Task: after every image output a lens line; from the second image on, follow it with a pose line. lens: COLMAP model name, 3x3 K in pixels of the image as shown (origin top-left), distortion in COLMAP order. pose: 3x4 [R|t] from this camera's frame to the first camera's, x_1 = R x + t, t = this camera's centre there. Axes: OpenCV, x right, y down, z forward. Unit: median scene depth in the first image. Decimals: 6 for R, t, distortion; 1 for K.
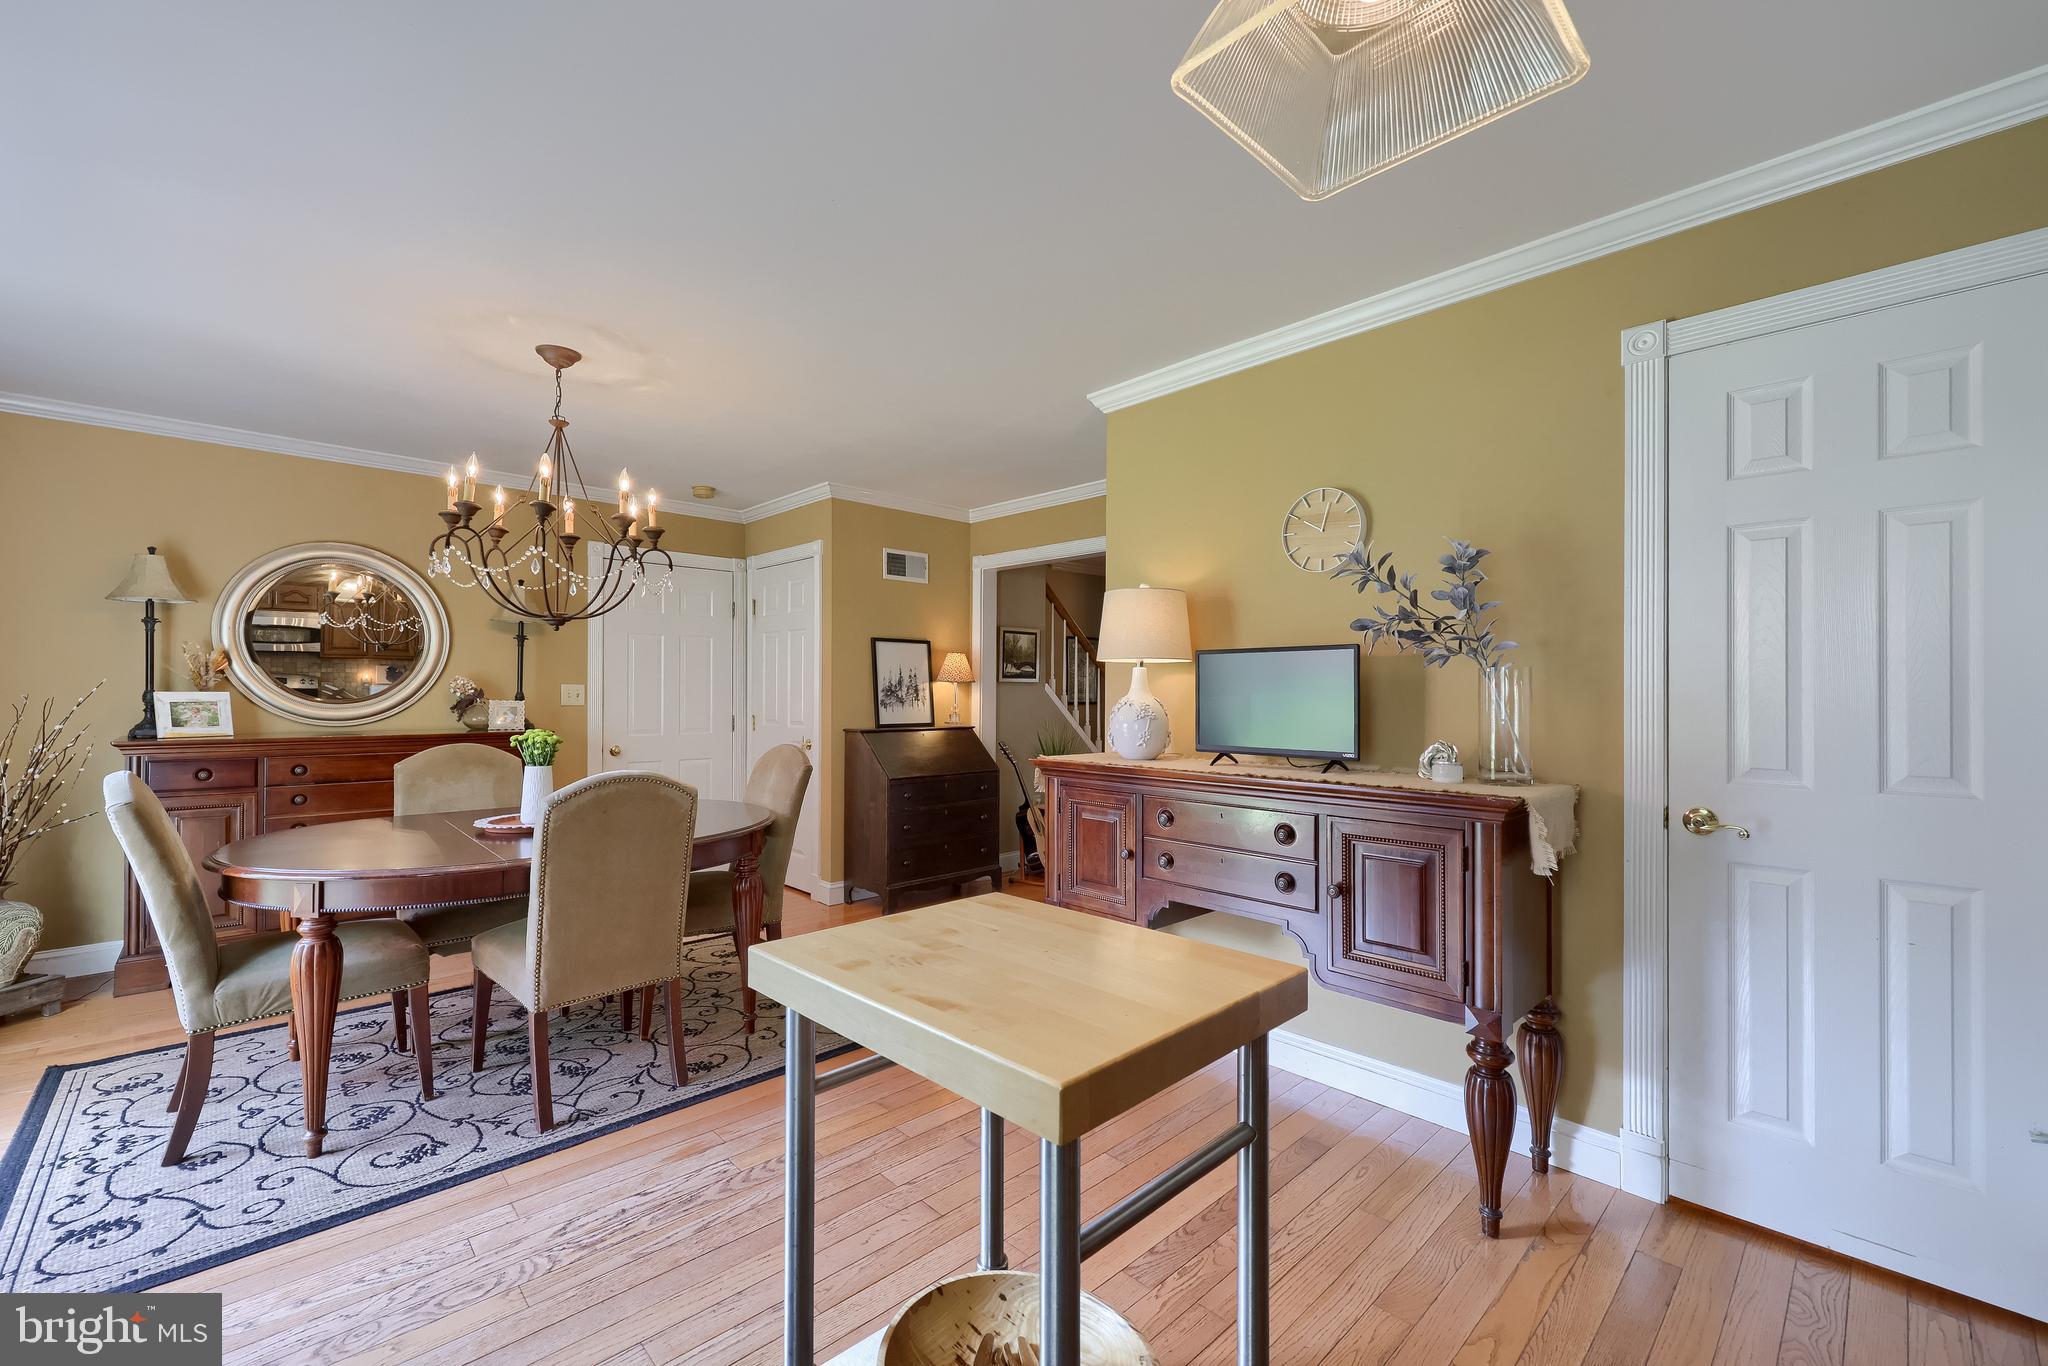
lens RADIAL K [[837.3, 0, 1042.9], [0, 837.3, 680.8], [0, 0, 1]] dist [-0.003066, 0.000624]
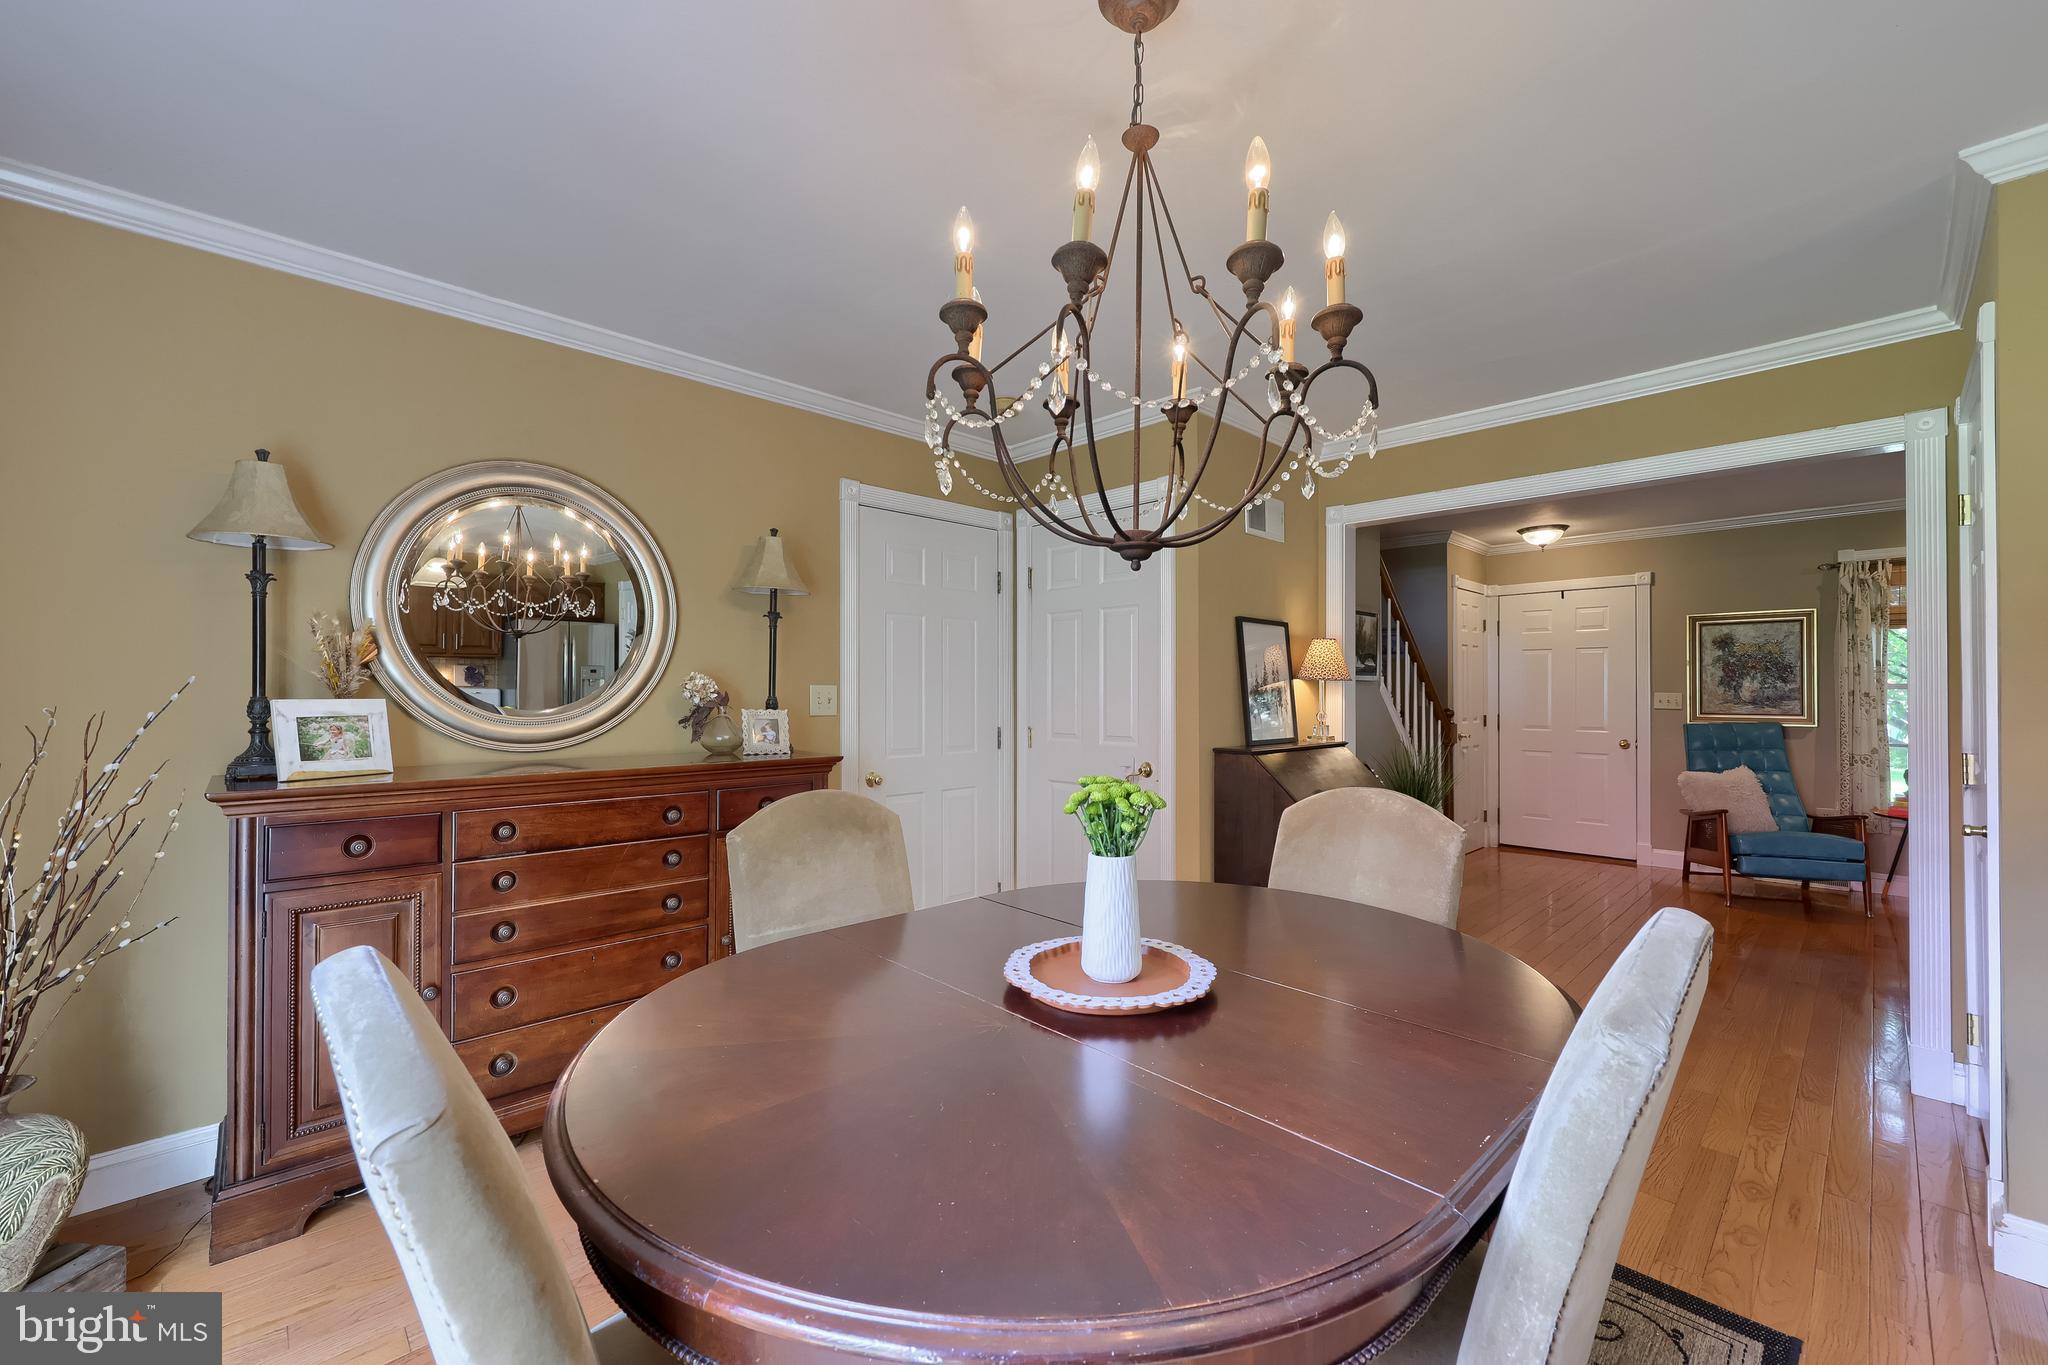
lens RADIAL K [[837.3, 0, 1025.6], [0, 837.3, 679.6], [0, 0, 1]] dist [-0.003066, 0.000624]
pose [[0.999840, -0.003555, -0.017511, -0.517727], [0.003505, 0.999990, -0.002888, 0.002879], [0.017521, 0.002826, 0.999842, 0.421602]]
